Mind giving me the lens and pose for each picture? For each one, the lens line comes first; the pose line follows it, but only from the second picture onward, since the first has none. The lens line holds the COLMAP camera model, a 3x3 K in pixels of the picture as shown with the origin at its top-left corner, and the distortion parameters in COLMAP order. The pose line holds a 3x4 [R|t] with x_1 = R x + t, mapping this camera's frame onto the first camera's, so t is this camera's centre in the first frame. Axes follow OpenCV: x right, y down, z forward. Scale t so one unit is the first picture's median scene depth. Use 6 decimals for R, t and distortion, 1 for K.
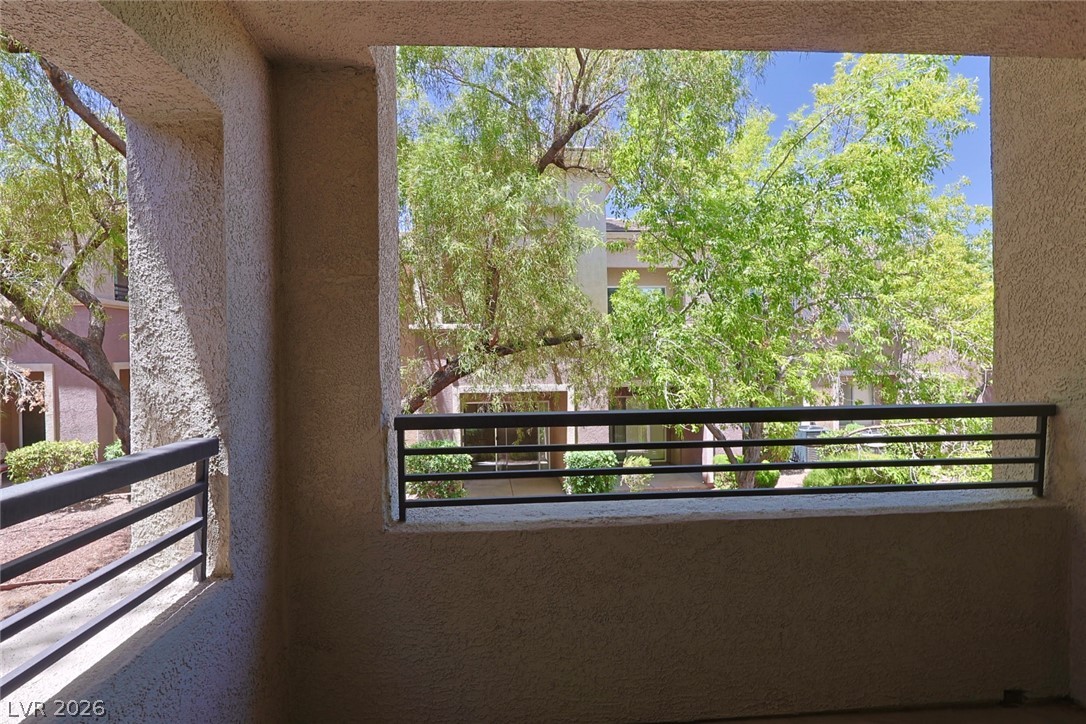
lens RADIAL K [[542.9, 0, 543.0], [0, 542.9, 362.0], [0, 0, 1]] dist [-0.003116, 0.000090]
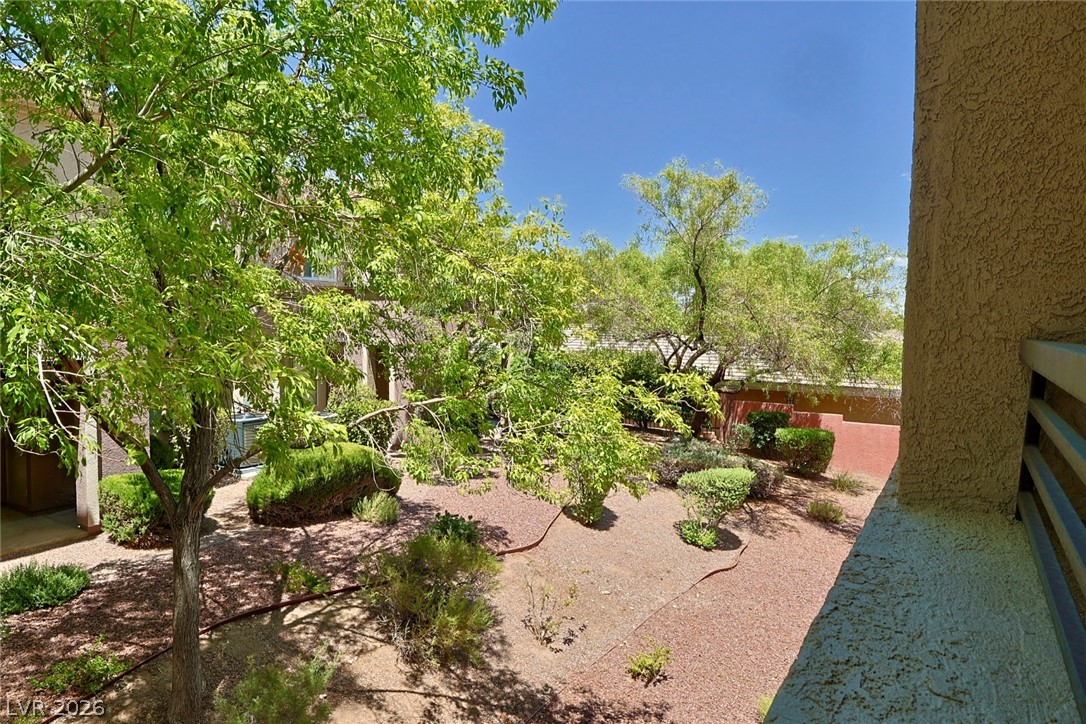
lens RADIAL K [[661.4, 0, 543.0], [0, 661.4, 362.0], [0, 0, 1]] dist [-0.000353, -0.000130]
pose [[0.594501, -0.031352, 0.803483, 0.134521], [-0.002192, 0.999173, 0.040610, 0.070153], [-0.804092, -0.025904, 0.593941, 0.983956]]
